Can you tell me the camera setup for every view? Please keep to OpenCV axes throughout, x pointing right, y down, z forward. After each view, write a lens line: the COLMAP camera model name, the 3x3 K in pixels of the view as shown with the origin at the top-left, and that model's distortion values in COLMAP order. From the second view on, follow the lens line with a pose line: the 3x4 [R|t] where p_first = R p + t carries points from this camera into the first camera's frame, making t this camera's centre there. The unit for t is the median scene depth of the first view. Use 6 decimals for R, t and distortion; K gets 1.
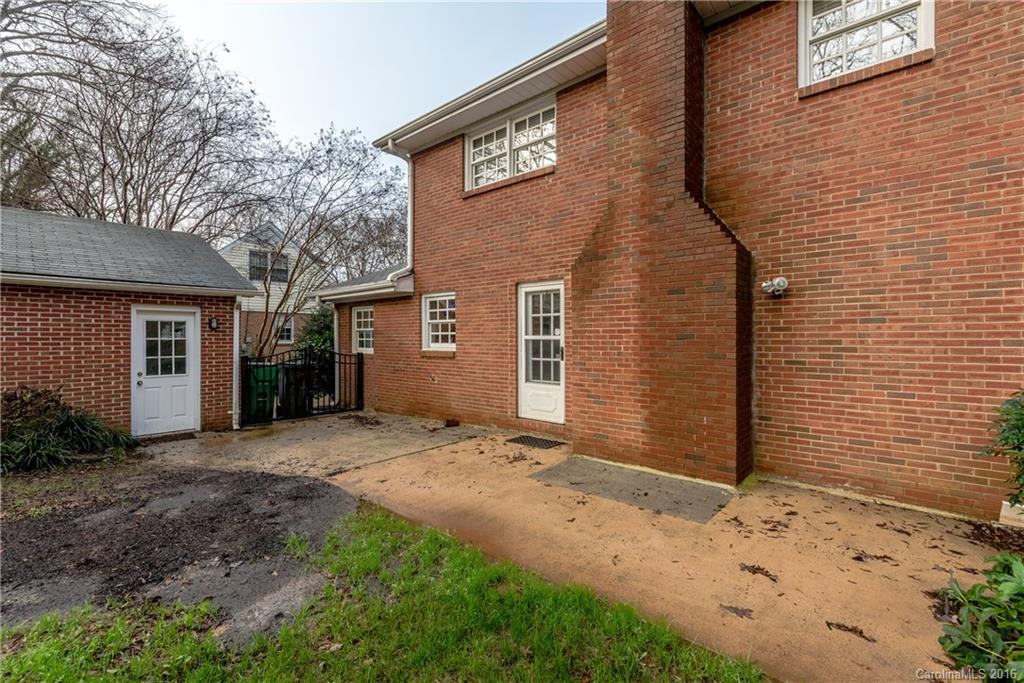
lens RADIAL K [[445.9, 0, 515.3], [0, 445.9, 330.9], [0, 0, 1]] dist [-0.003168, -0.000530]
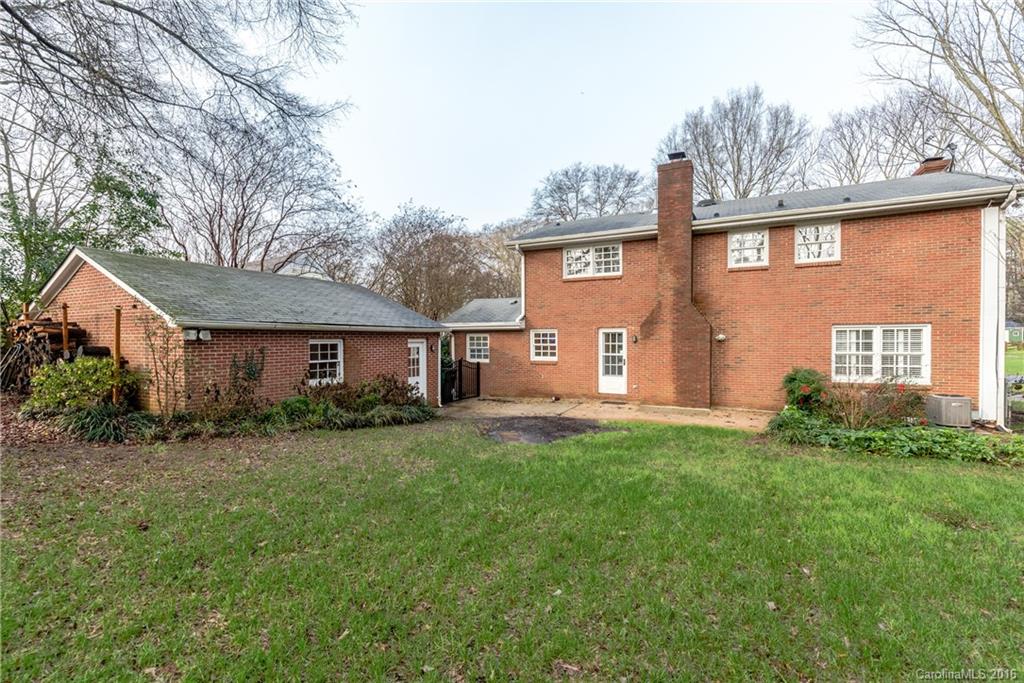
lens RADIAL K [[445.9, 0, 515.3], [0, 445.9, 330.9], [0, 0, 1]] dist [-0.003168, -0.000530]
pose [[0.965675, 0.000511, 0.259753, -0.896066], [-0.000865, 0.999999, 0.001247, -0.094978], [-0.259752, -0.001429, 0.965674, -0.882416]]
